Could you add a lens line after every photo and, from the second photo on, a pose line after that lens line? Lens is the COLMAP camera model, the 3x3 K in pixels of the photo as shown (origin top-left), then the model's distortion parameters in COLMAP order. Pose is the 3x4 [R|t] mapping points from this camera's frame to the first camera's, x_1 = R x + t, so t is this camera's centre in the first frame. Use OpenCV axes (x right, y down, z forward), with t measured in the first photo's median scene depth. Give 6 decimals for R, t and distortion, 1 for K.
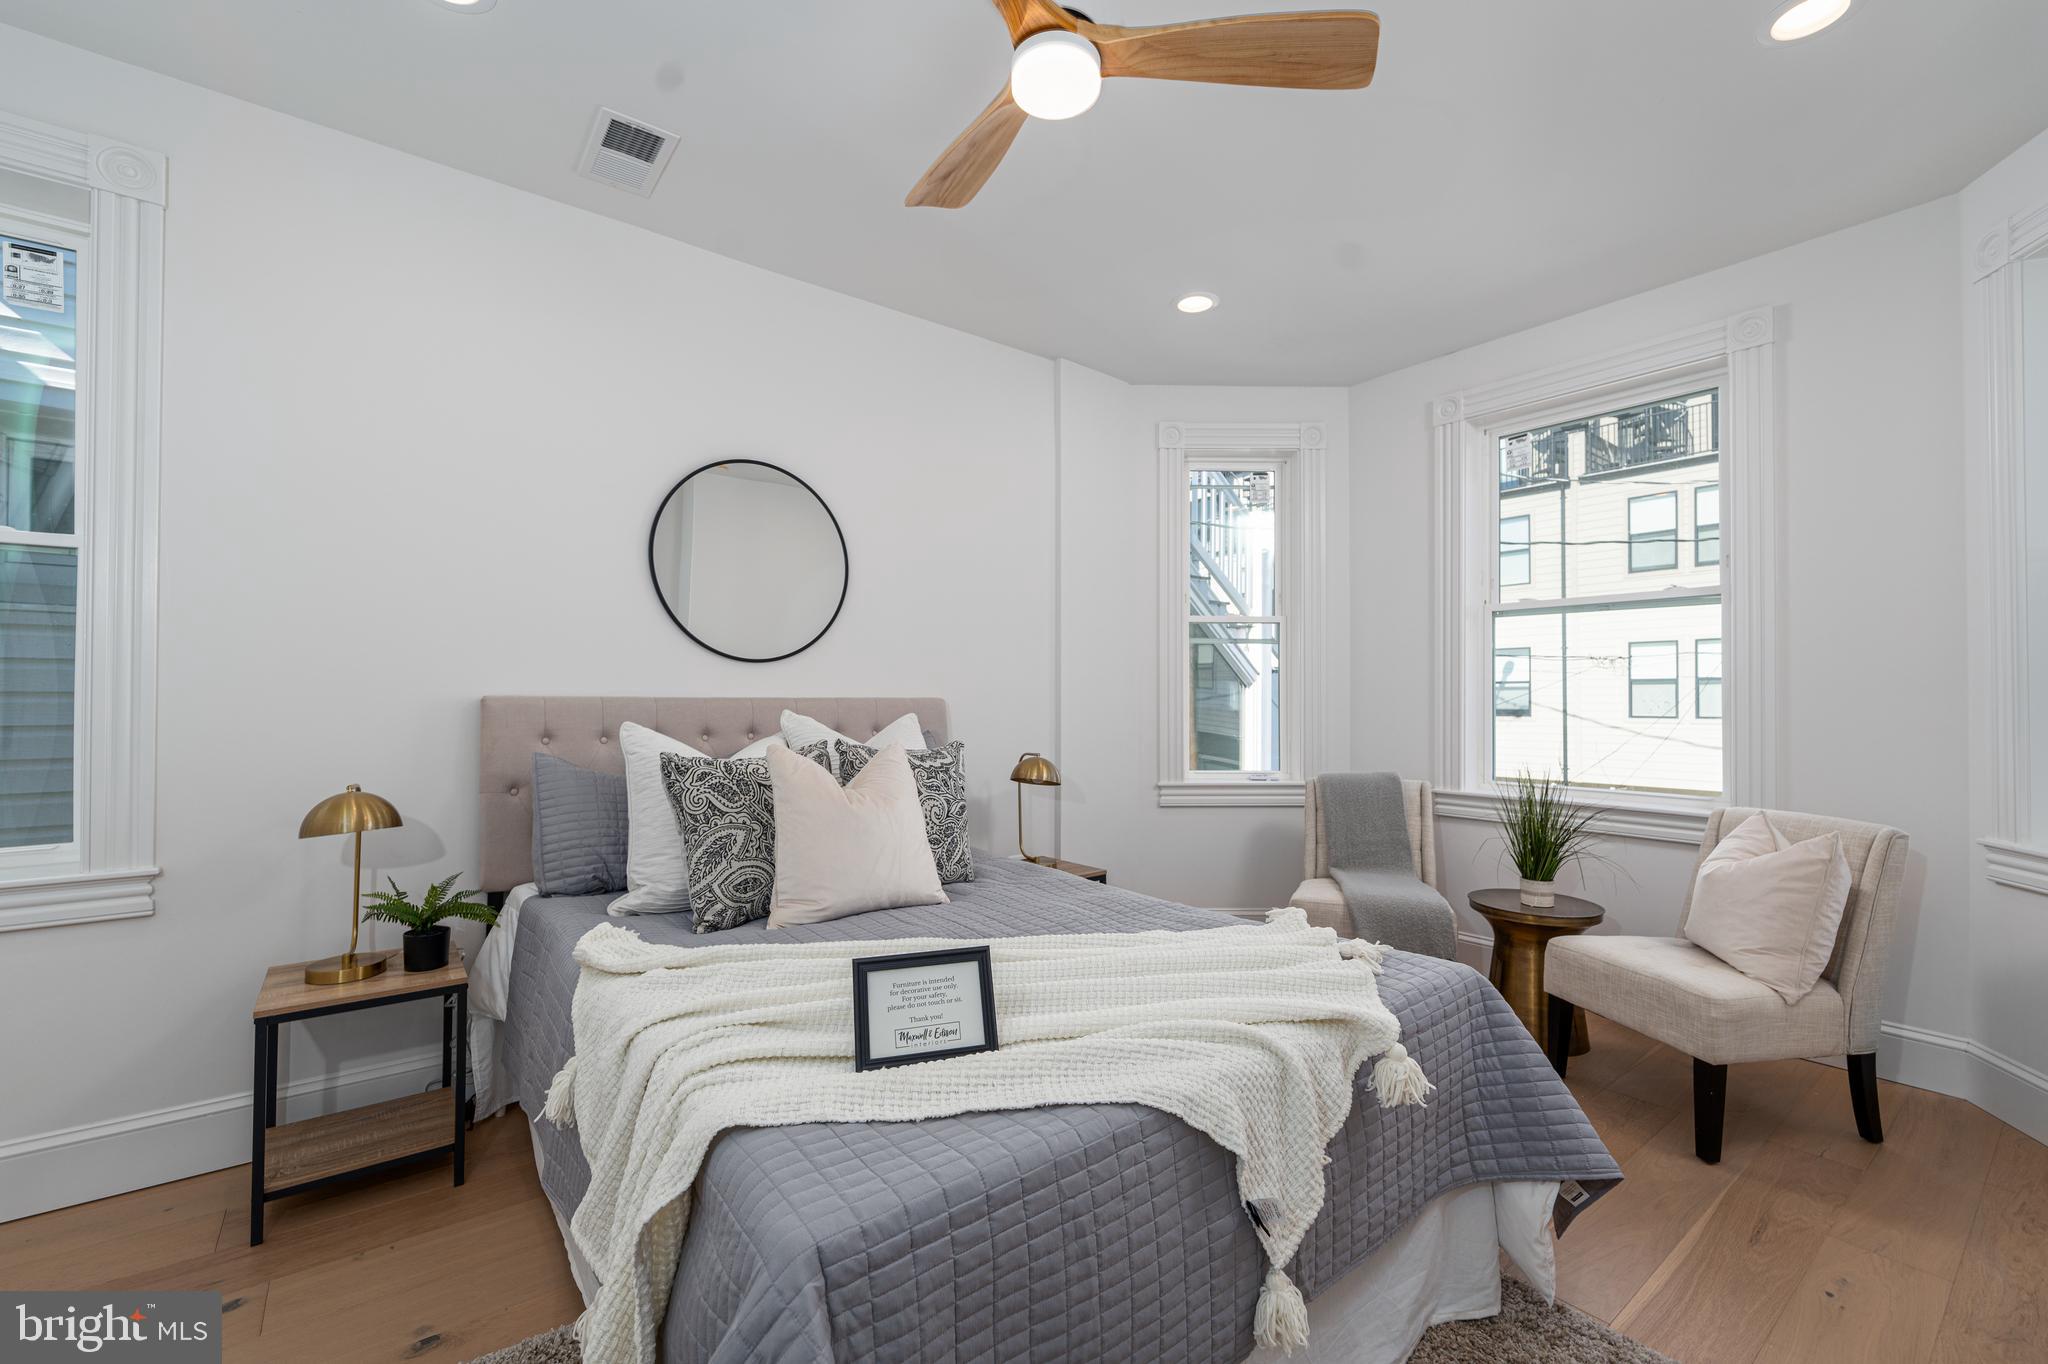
lens RADIAL K [[836.4, 0, 1028.8], [0, 836.4, 686.6], [0, 0, 1]] dist [0.000790, -0.000957]
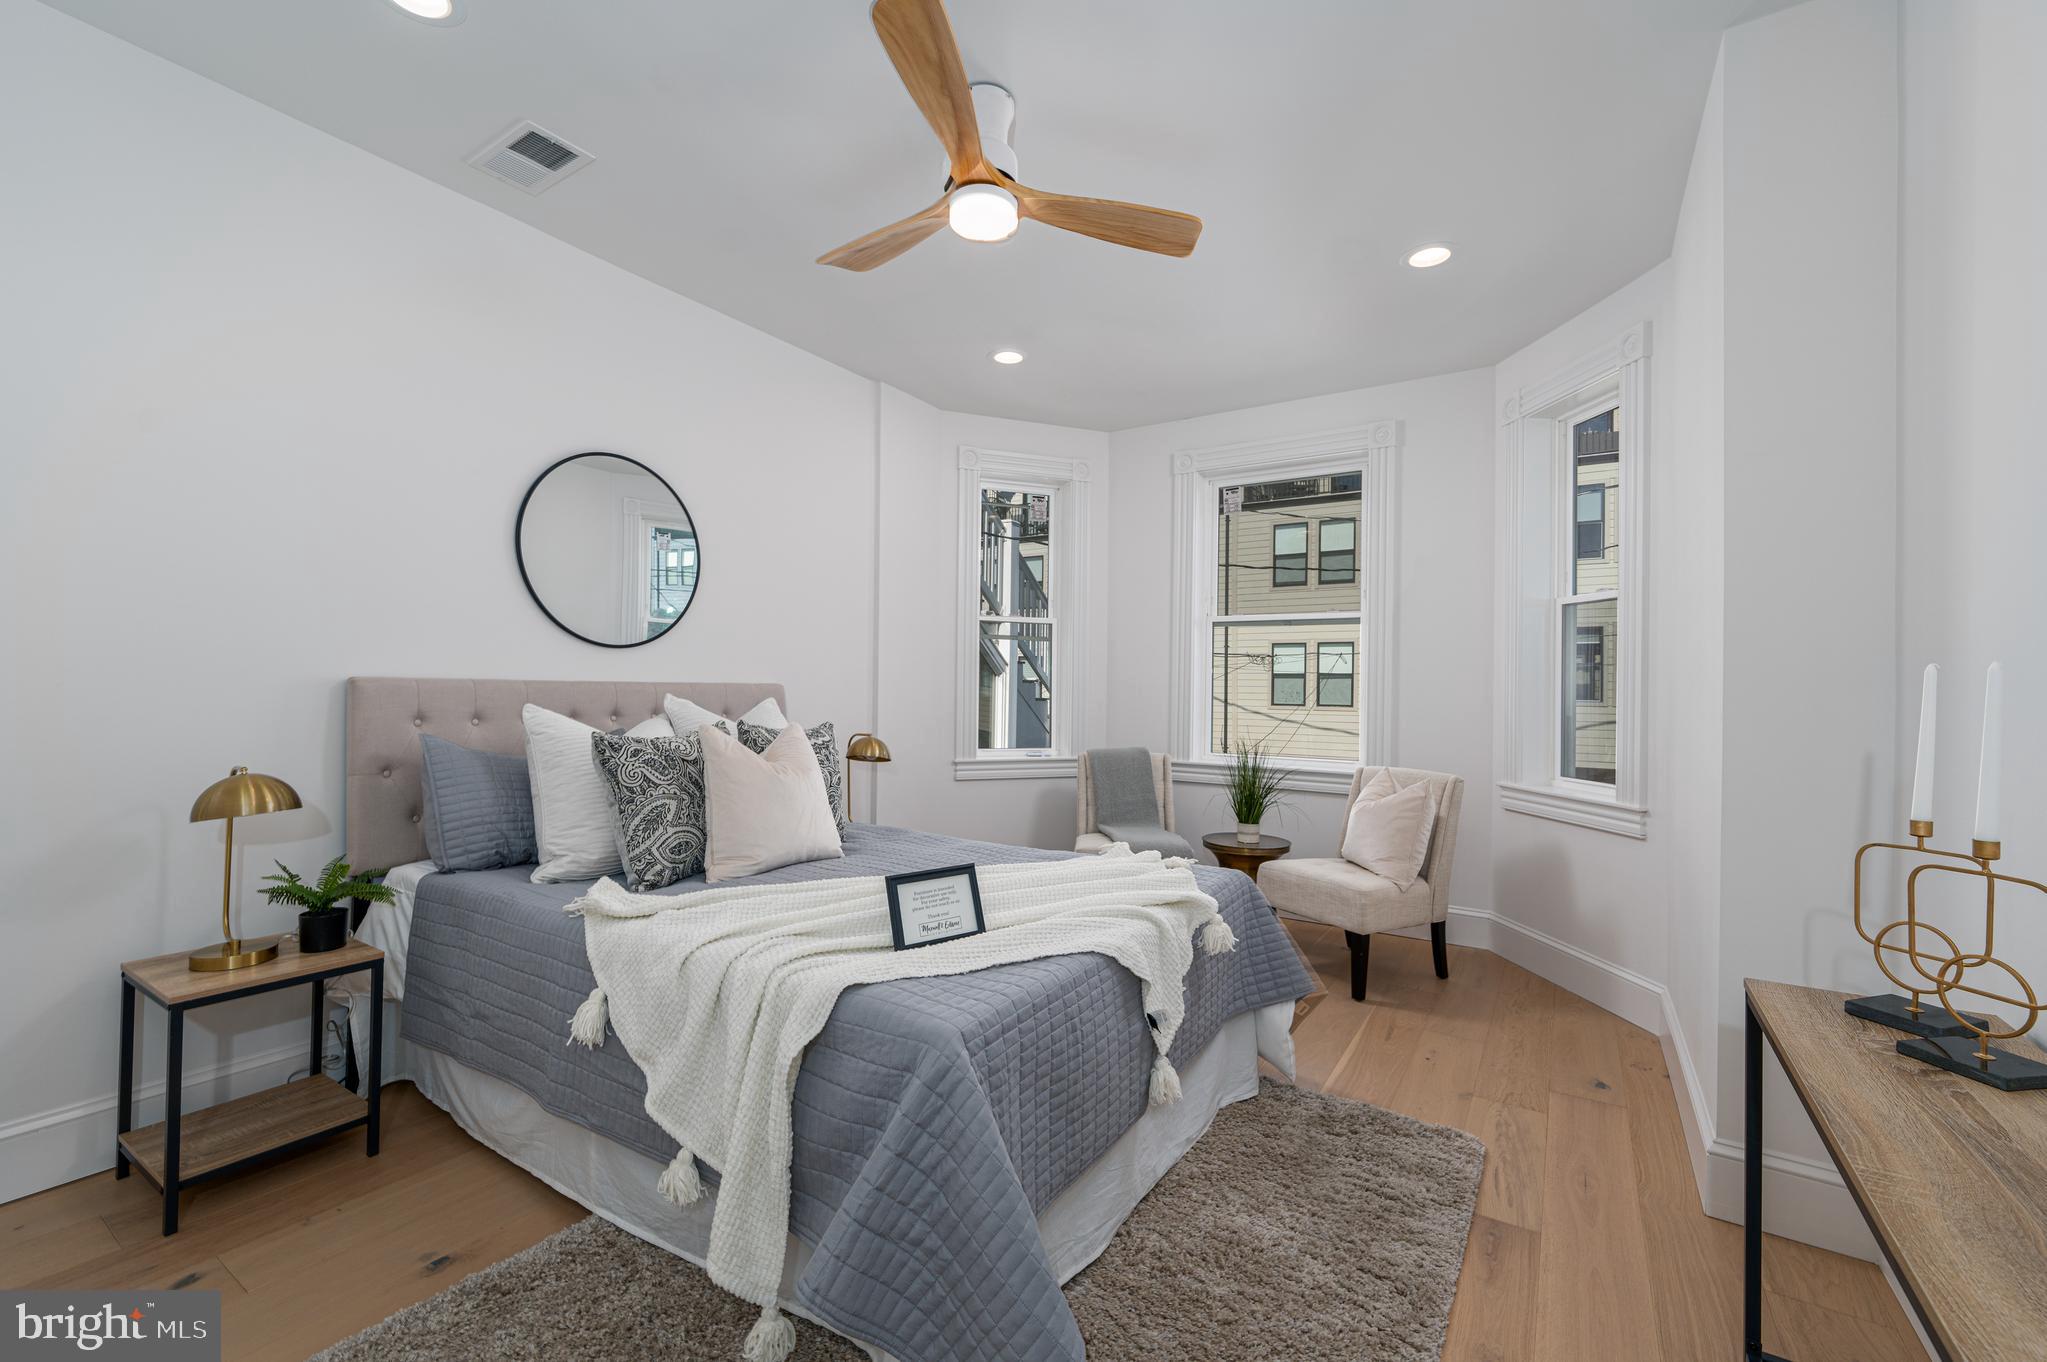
lens RADIAL K [[833.3, 0, 1017.6], [0, 833.3, 679.8], [0, 0, 1]] dist [0.001763, -0.000238]
pose [[0.944210, 0.013923, 0.329051, -0.281576], [-0.016628, 0.999847, 0.005410, -0.004470], [-0.328925, -0.010579, 0.944297, -0.217893]]
